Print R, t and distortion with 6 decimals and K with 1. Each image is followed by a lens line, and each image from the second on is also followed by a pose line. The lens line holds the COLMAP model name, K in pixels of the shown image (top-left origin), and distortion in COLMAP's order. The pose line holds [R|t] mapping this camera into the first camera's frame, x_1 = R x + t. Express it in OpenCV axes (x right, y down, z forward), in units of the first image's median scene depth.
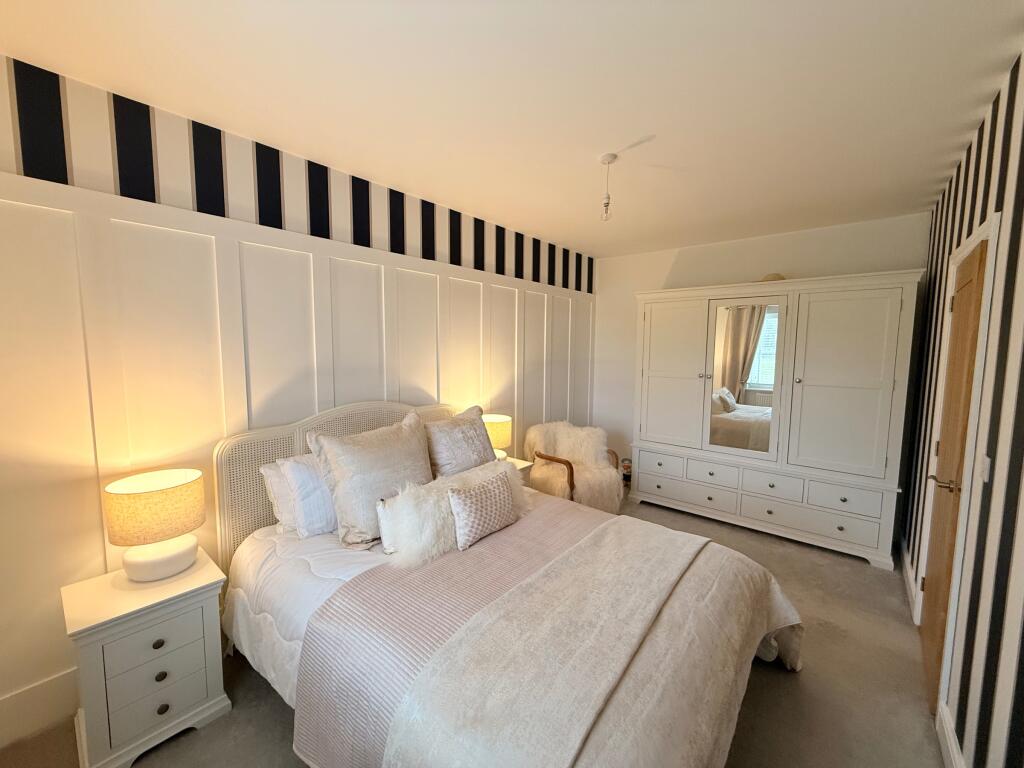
lens RADIAL K [[408.4, 0, 509.2], [0, 408.4, 383.3], [0, 0, 1]] dist [0.002011, 0.000310]
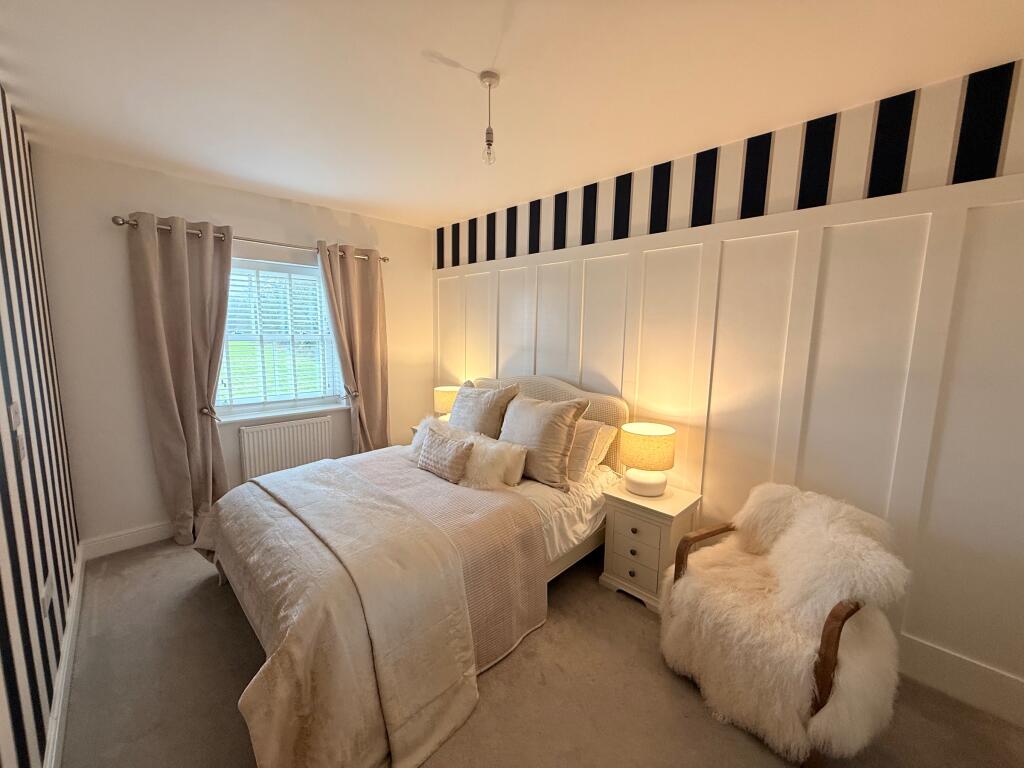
lens RADIAL K [[419.6, 0, 512.0], [0, 419.6, 384.0], [0, 0, 1]] dist [-0.039377, 0.000041]
pose [[-0.110811, 0.109117, -0.987833, 0.620594], [-0.102439, 0.987406, 0.120561, -0.052134], [0.988548, 0.114552, -0.098238, 0.694062]]
